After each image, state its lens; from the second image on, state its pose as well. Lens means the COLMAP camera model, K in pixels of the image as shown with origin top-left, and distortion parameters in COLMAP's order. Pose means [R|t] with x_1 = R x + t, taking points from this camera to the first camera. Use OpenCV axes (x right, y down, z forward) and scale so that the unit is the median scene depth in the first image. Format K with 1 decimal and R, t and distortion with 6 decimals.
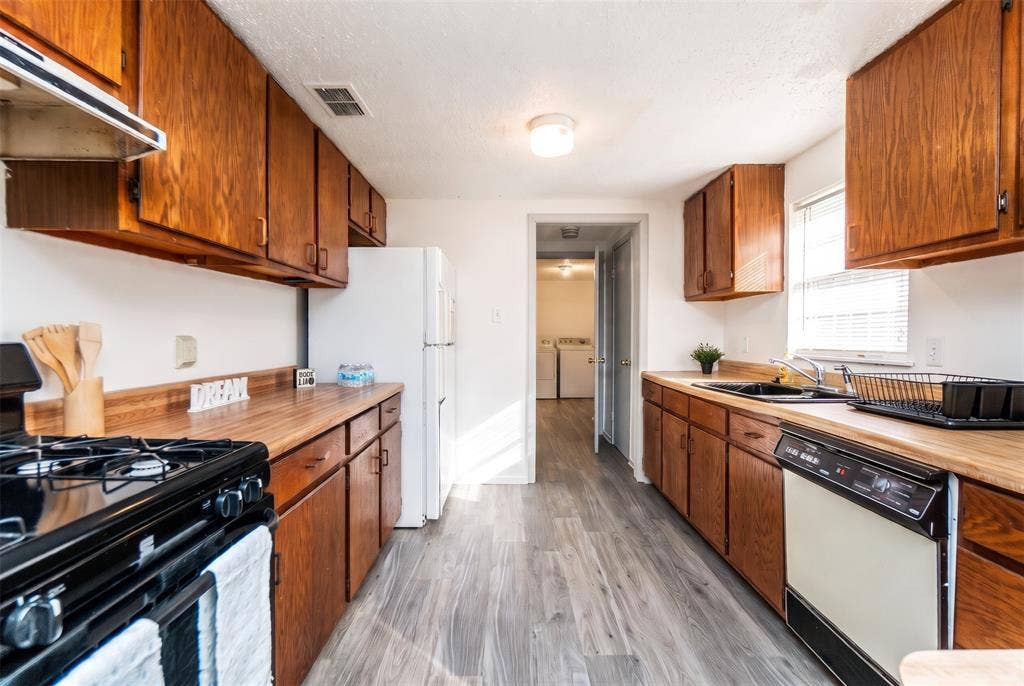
lens RADIAL K [[456.2, 0, 512.5], [0, 456.2, 347.1], [0, 0, 1]] dist [-0.001170, -0.000088]
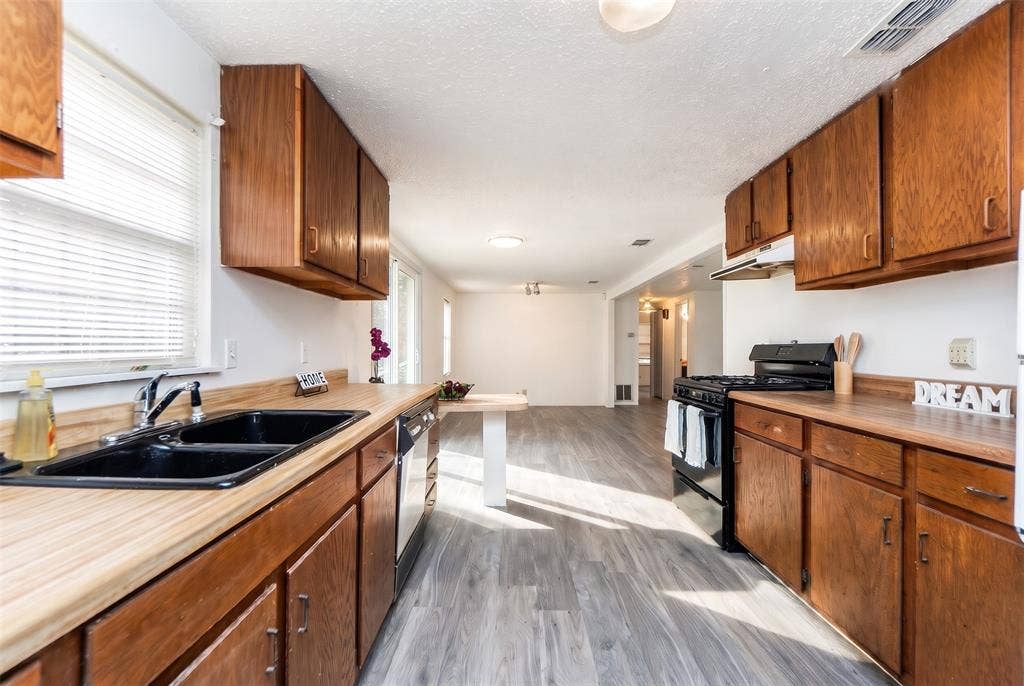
lens RADIAL K [[456.2, 0, 512.5], [0, 456.2, 347.1], [0, 0, 1]] dist [-0.001170, -0.000088]
pose [[-0.999894, -0.000120, 0.014529, 0.217766], [0.000362, 0.999449, 0.033191, -0.029533], [-0.014525, 0.033193, -0.999343, 1.488895]]
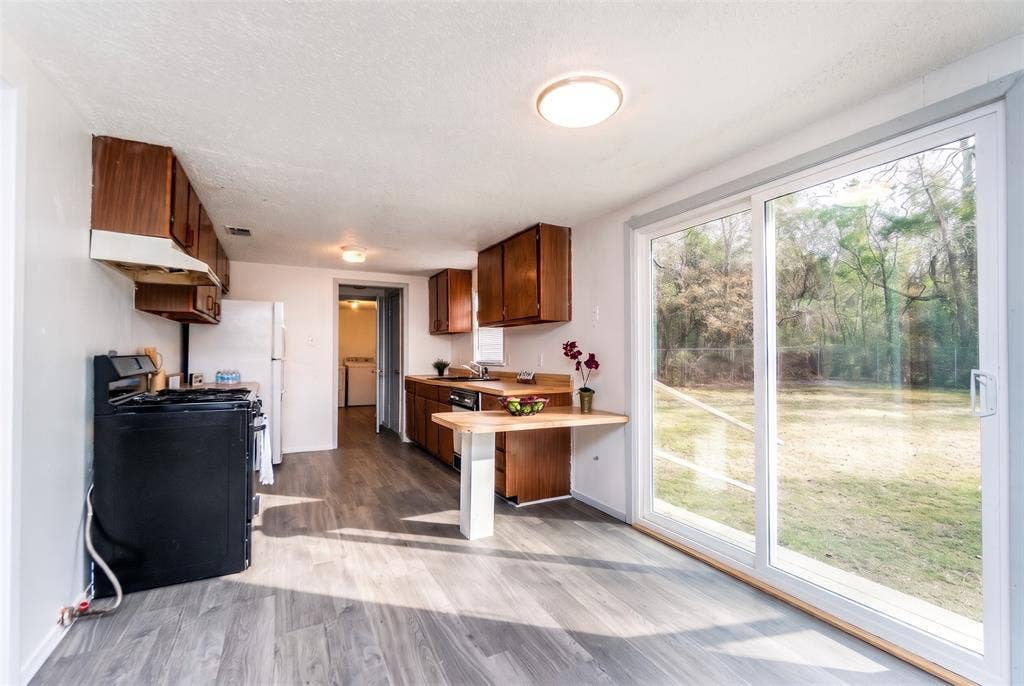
lens RADIAL K [[456.2, 0, 512.5], [0, 456.2, 347.1], [0, 0, 1]] dist [-0.001170, -0.000088]
pose [[0.893881, 0.005448, 0.448270, -0.154414], [0.014659, 0.999036, -0.041372, 0.032192], [-0.448064, 0.043553, 0.892940, -0.897287]]
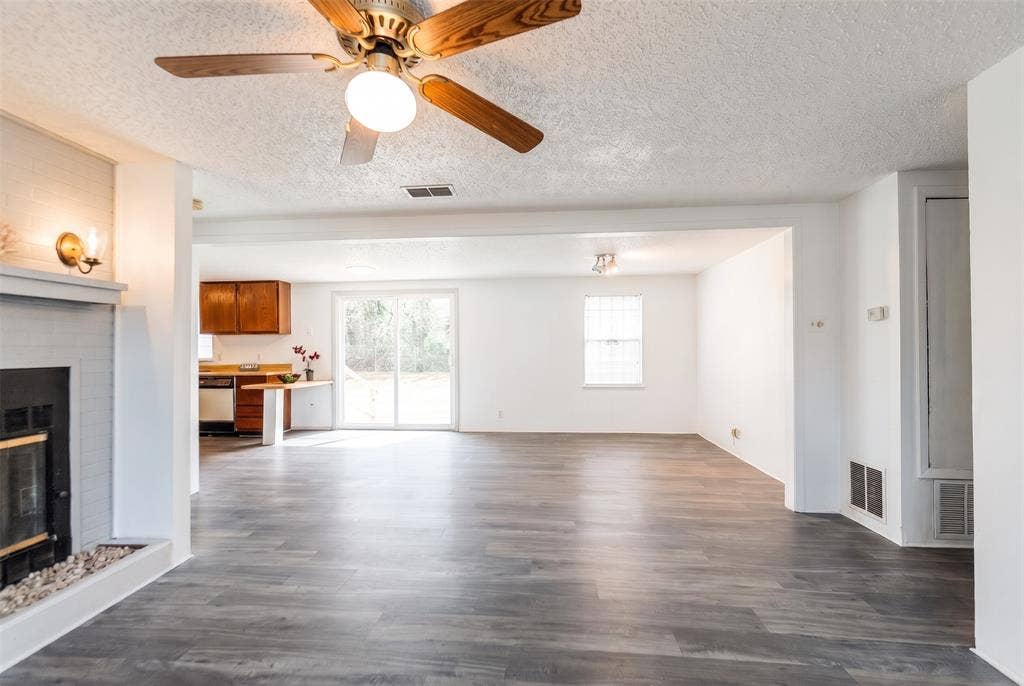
lens RADIAL K [[456.2, 0, 512.5], [0, 456.2, 347.1], [0, 0, 1]] dist [-0.001170, -0.000088]
pose [[0.083513, 0.007708, 0.996477, -1.770203], [0.041859, 0.999060, -0.011236, 0.049648], [-0.995627, 0.042650, 0.083112, -1.173496]]
